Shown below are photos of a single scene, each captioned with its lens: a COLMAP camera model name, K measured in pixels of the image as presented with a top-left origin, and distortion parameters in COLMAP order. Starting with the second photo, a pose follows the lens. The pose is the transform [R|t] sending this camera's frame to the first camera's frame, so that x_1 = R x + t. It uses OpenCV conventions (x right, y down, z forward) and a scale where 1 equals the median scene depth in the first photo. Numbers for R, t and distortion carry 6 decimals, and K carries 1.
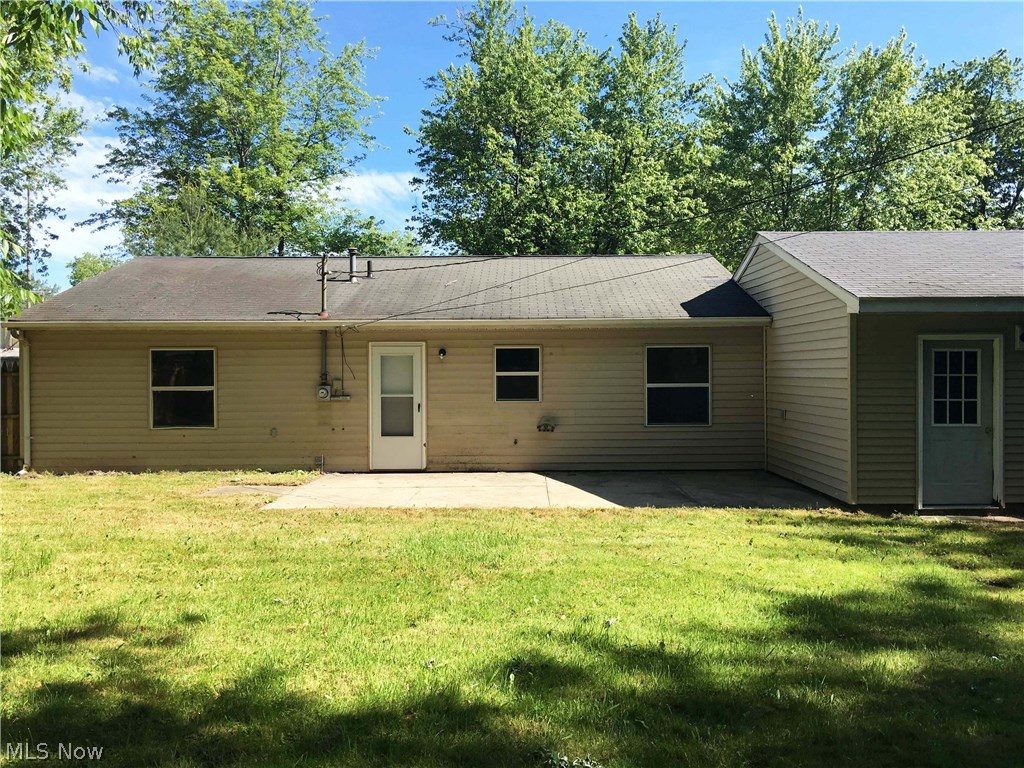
lens RADIAL K [[852.1, 0, 528.9], [0, 852.1, 362.1], [0, 0, 1]] dist [0.080132, -0.143670]
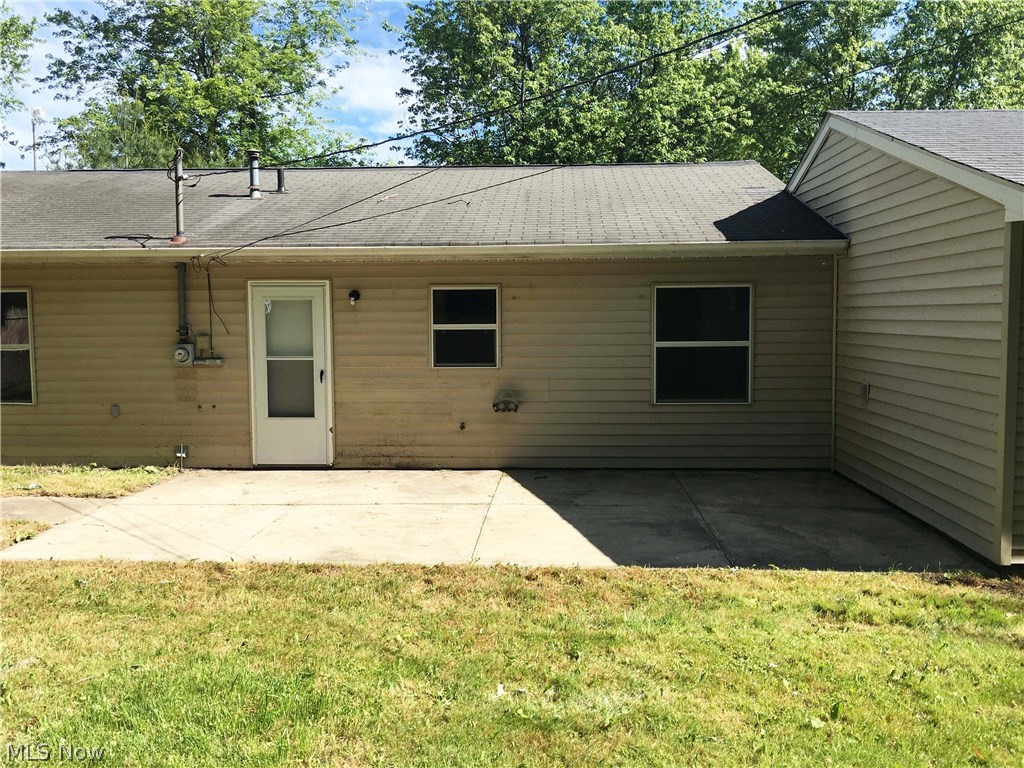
lens RADIAL K [[852.1, 0, 528.9], [0, 852.1, 362.1], [0, 0, 1]] dist [0.080132, -0.143670]
pose [[0.998974, 0.002437, -0.045212, 0.068268], [0.000569, 0.997795, 0.066367, -0.003384], [0.045274, -0.066324, 0.996770, 0.321058]]
